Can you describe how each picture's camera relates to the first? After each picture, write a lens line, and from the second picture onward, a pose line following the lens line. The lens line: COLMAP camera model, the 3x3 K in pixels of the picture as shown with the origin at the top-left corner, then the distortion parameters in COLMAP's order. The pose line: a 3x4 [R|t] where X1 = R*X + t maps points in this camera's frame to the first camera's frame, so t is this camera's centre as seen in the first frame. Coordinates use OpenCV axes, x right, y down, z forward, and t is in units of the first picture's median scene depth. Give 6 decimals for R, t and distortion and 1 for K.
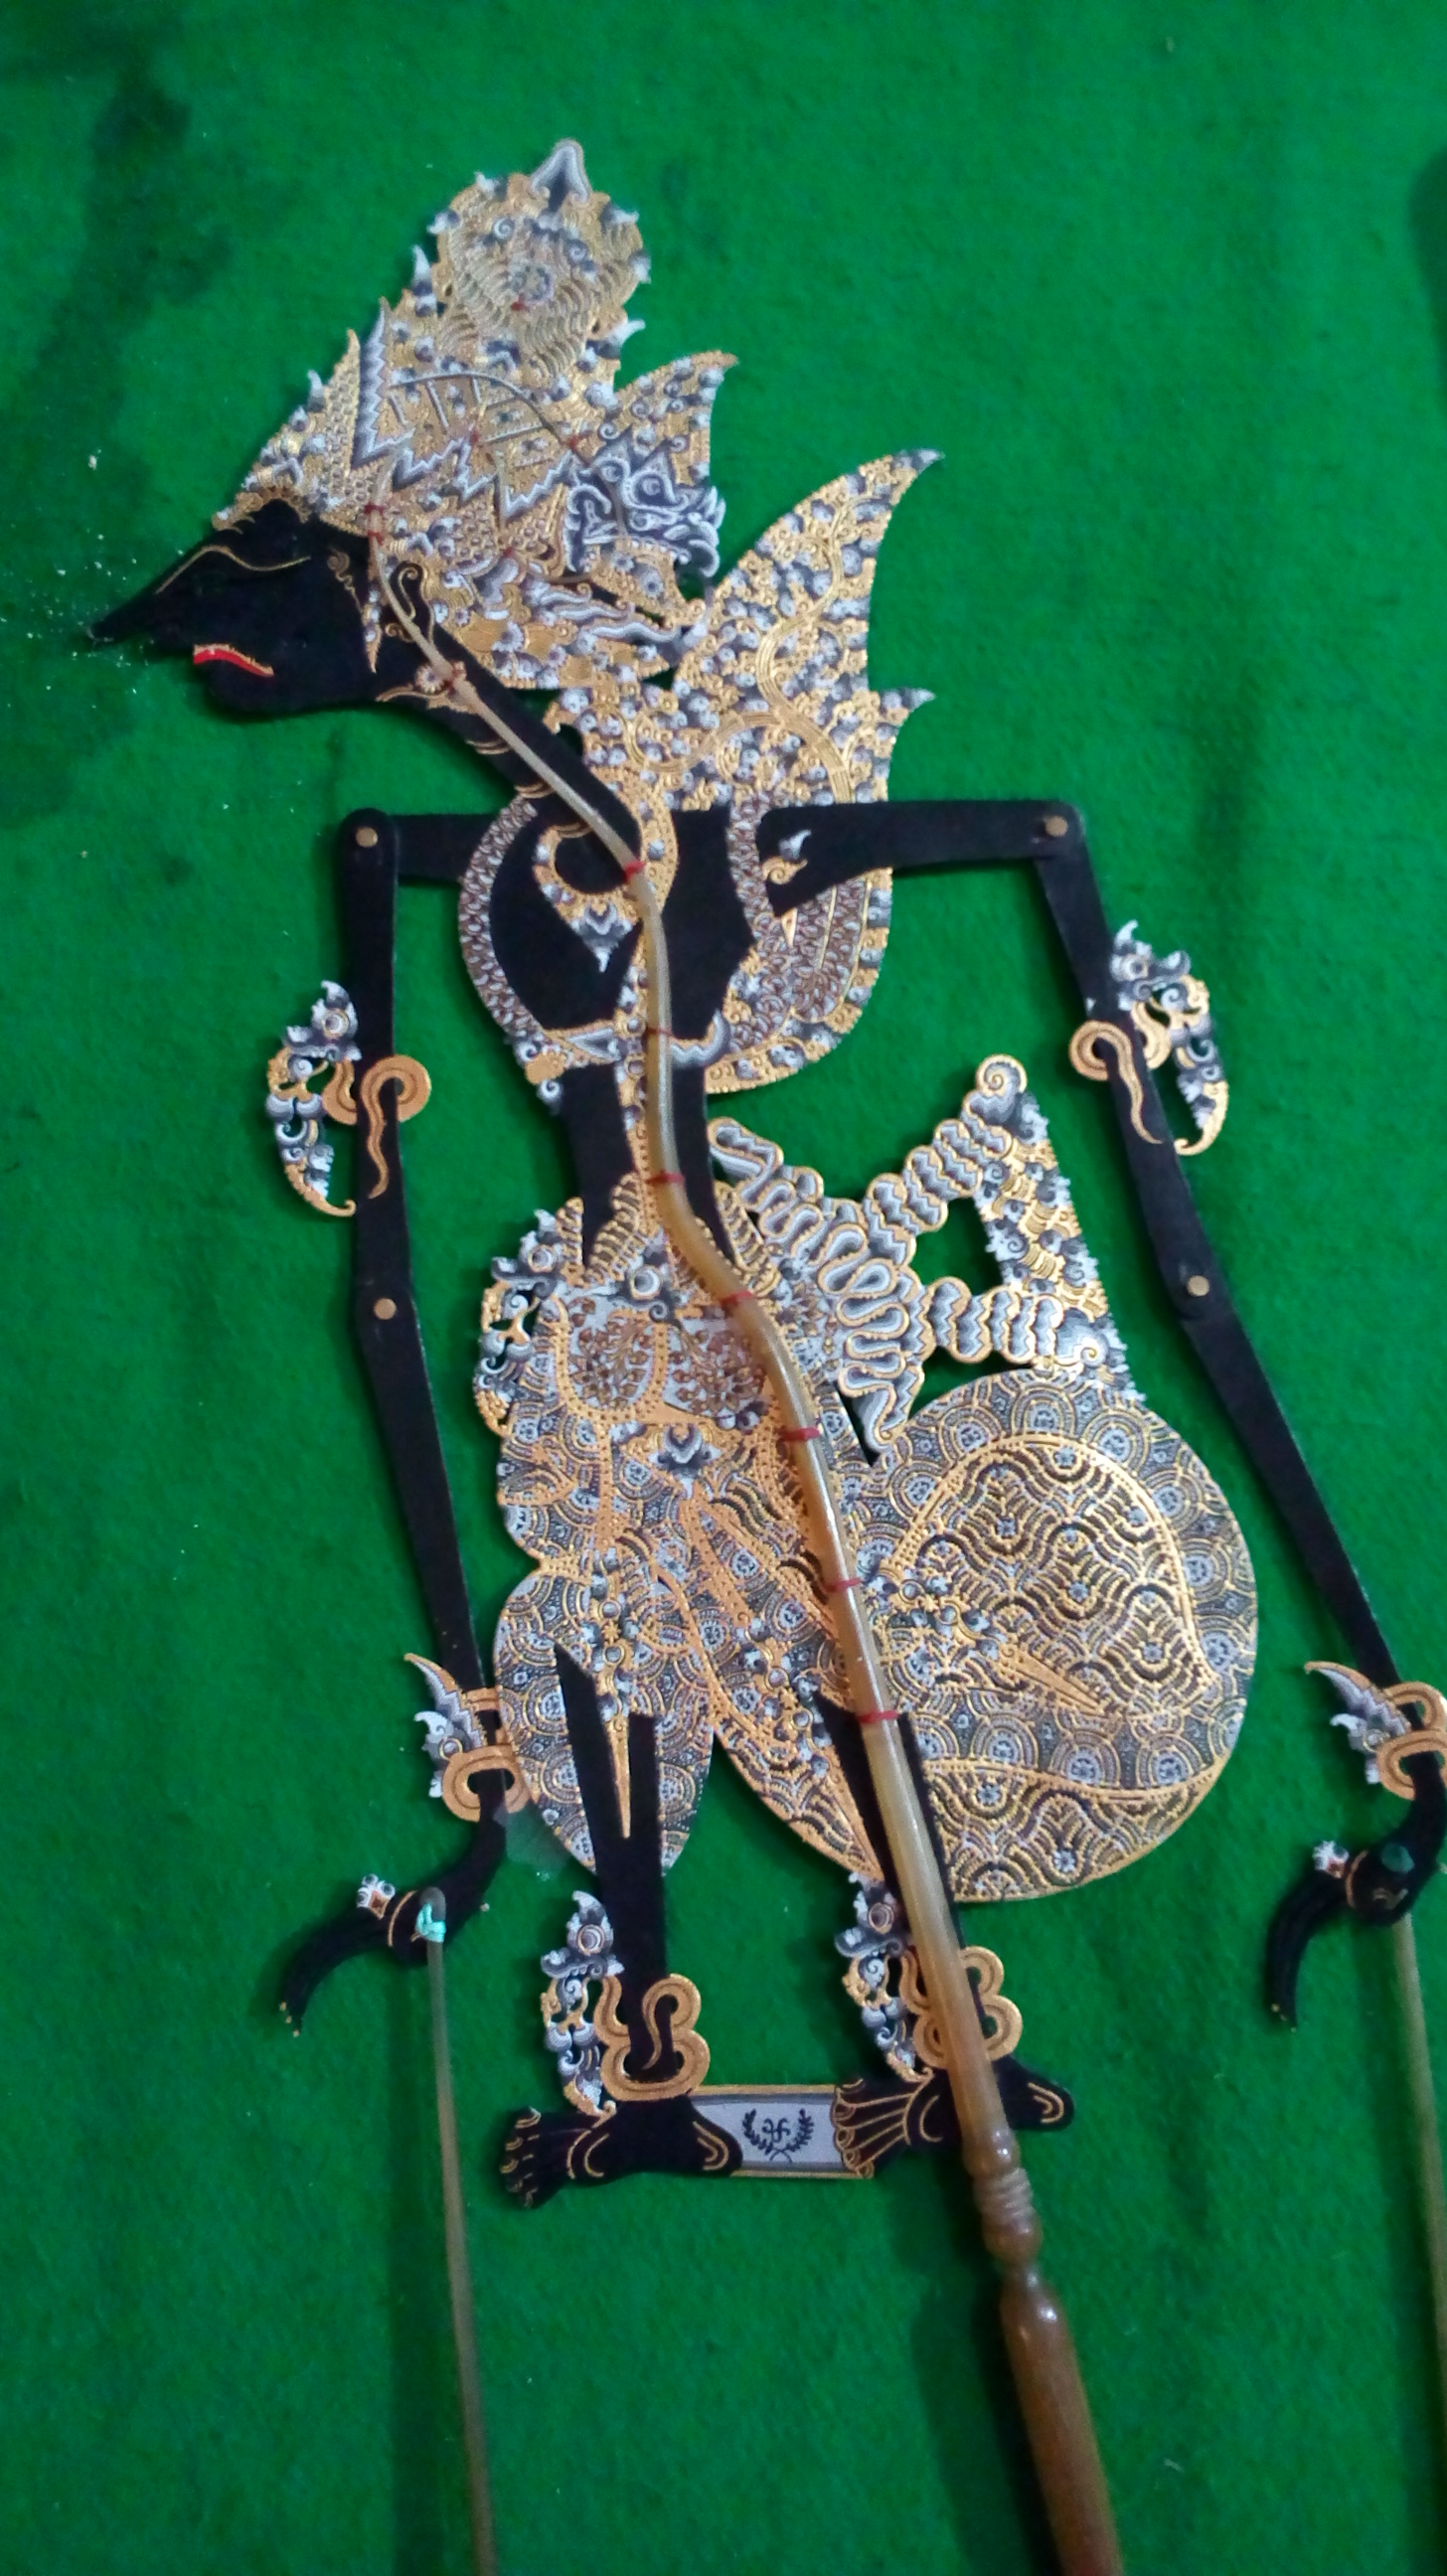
lens RADIAL K [[2064.4, 0, 723.5], [0, 2064.4, 1288.0], [0, 0, 1]] dist [0.016281, -0.085659]
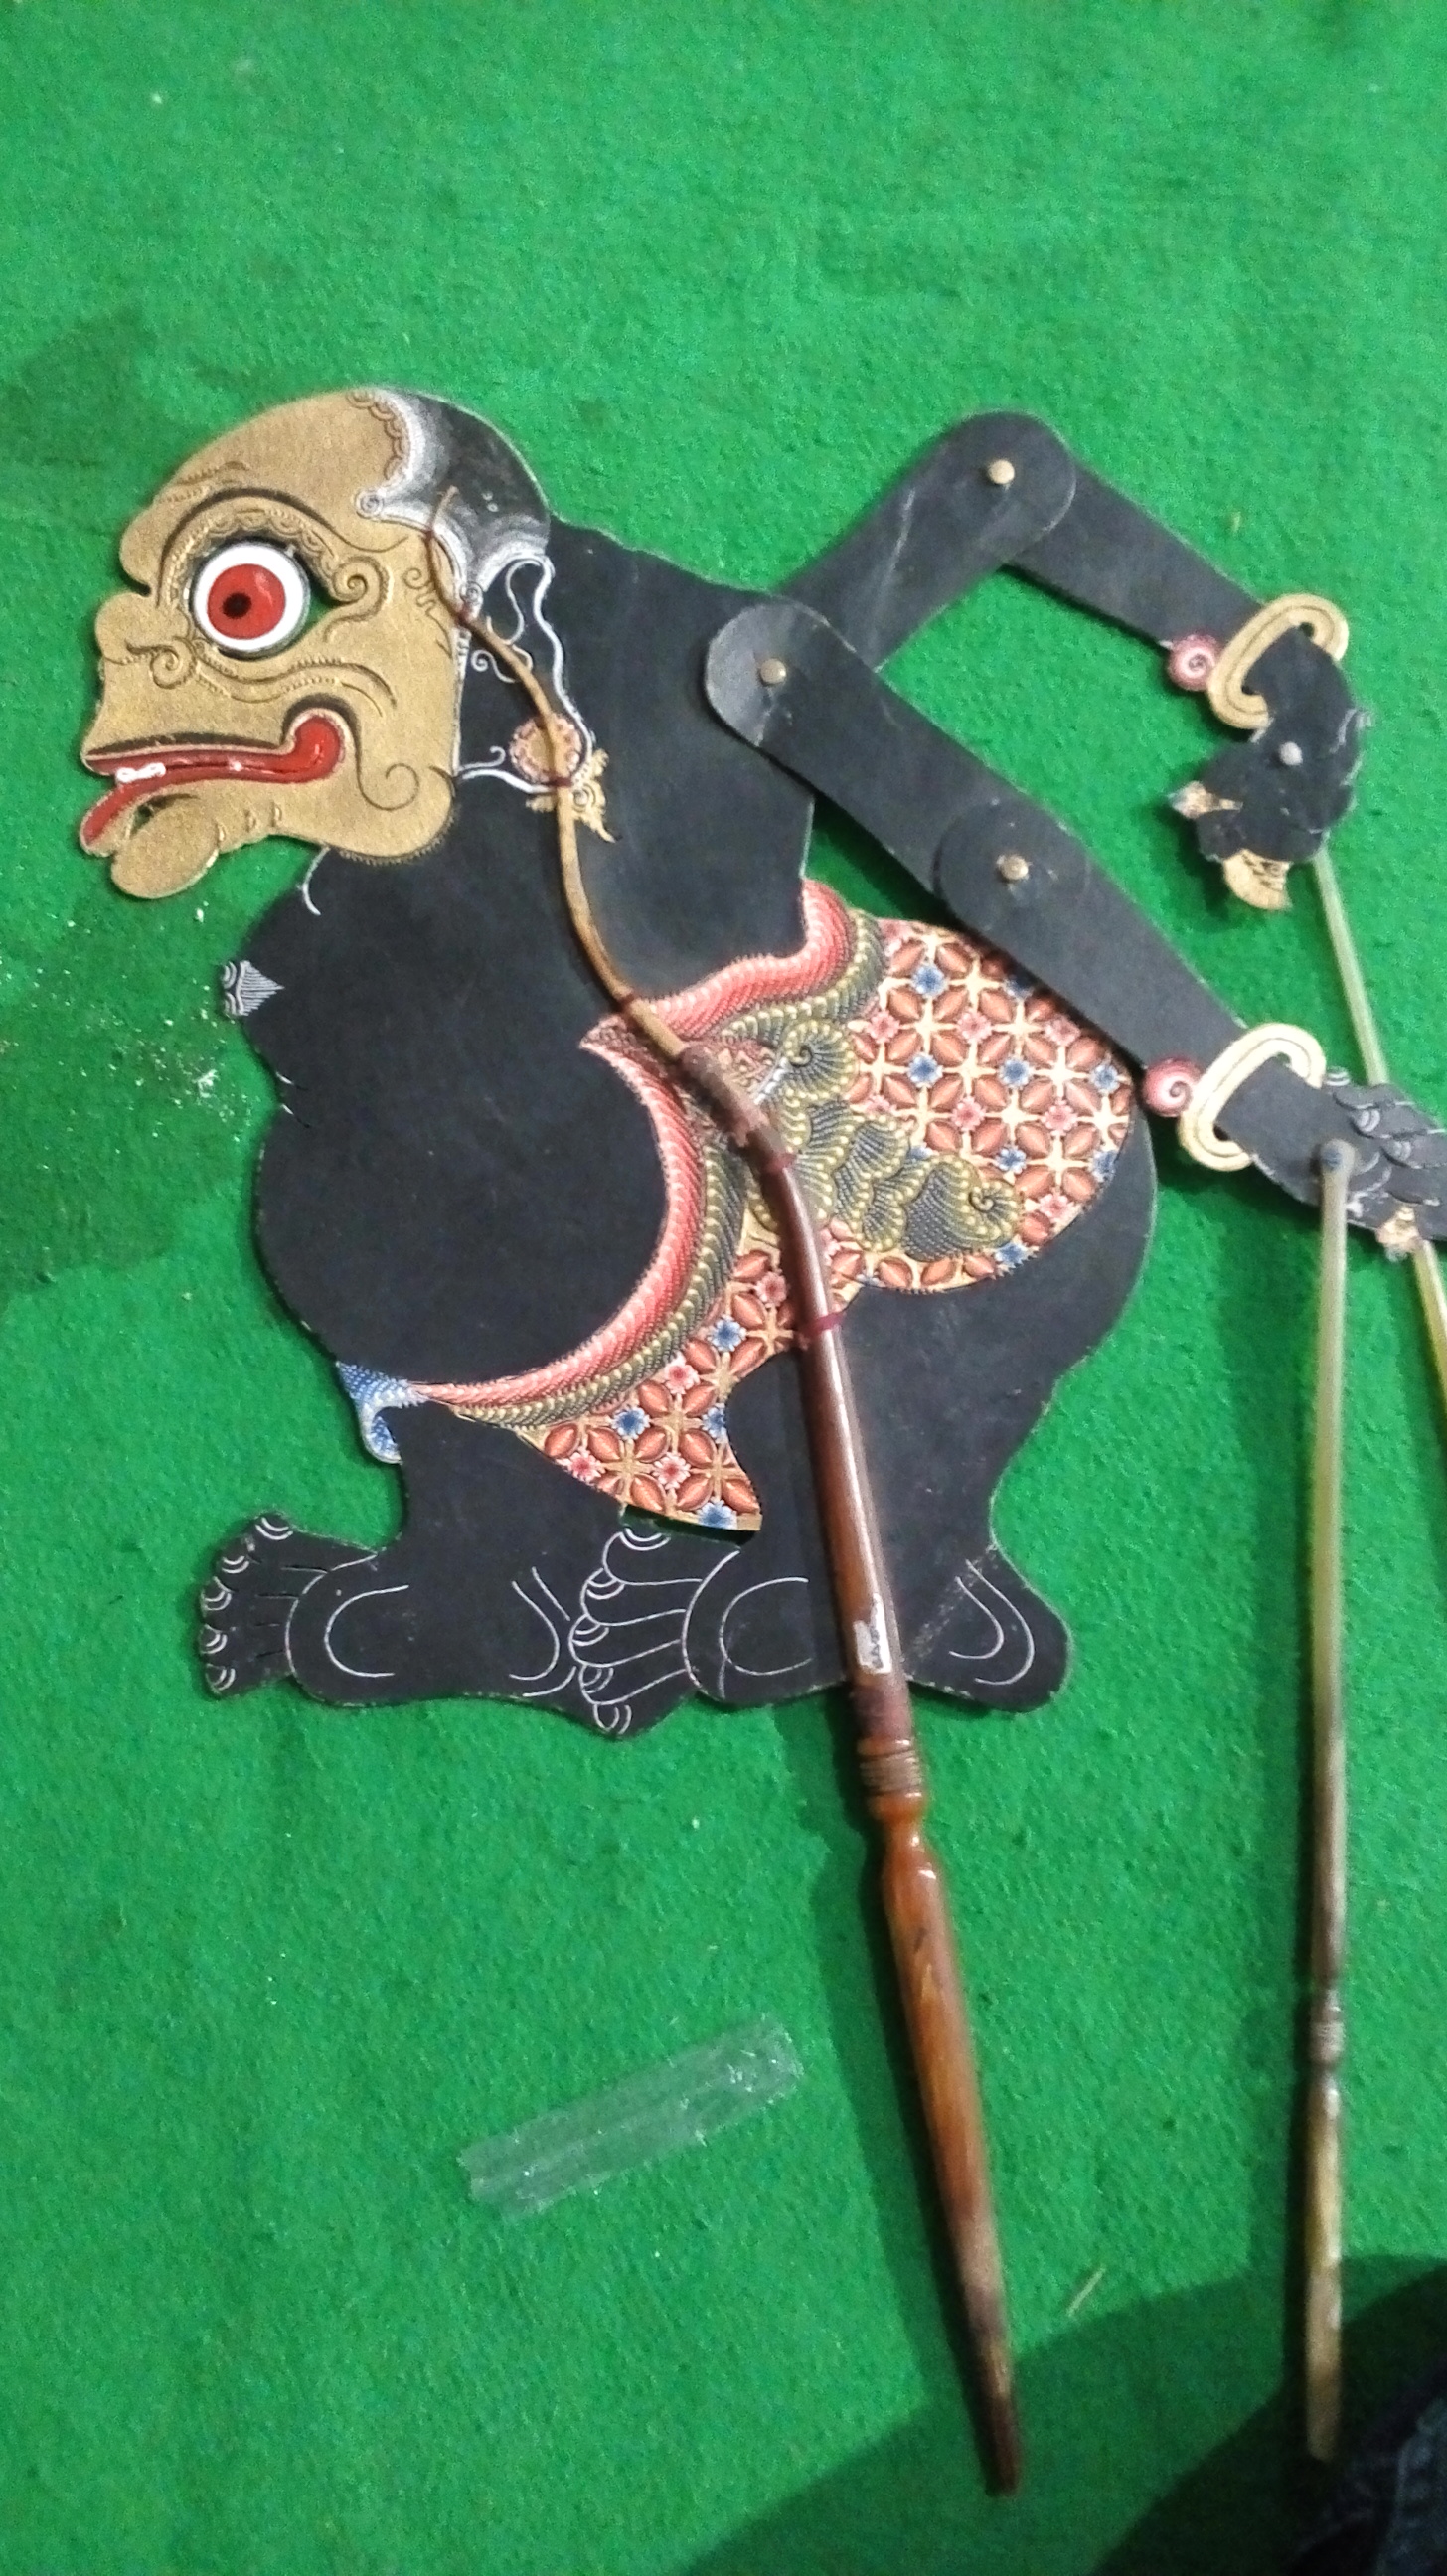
lens RADIAL K [[2064.4, 0, 723.5], [0, 2064.4, 1288.0], [0, 0, 1]] dist [0.016281, -0.085659]
pose [[0.999462, 0.014945, -0.029186, -0.004534], [-0.015138, 0.999865, -0.006386, -0.221248], [0.029086, 0.006825, 0.999554, -0.051079]]
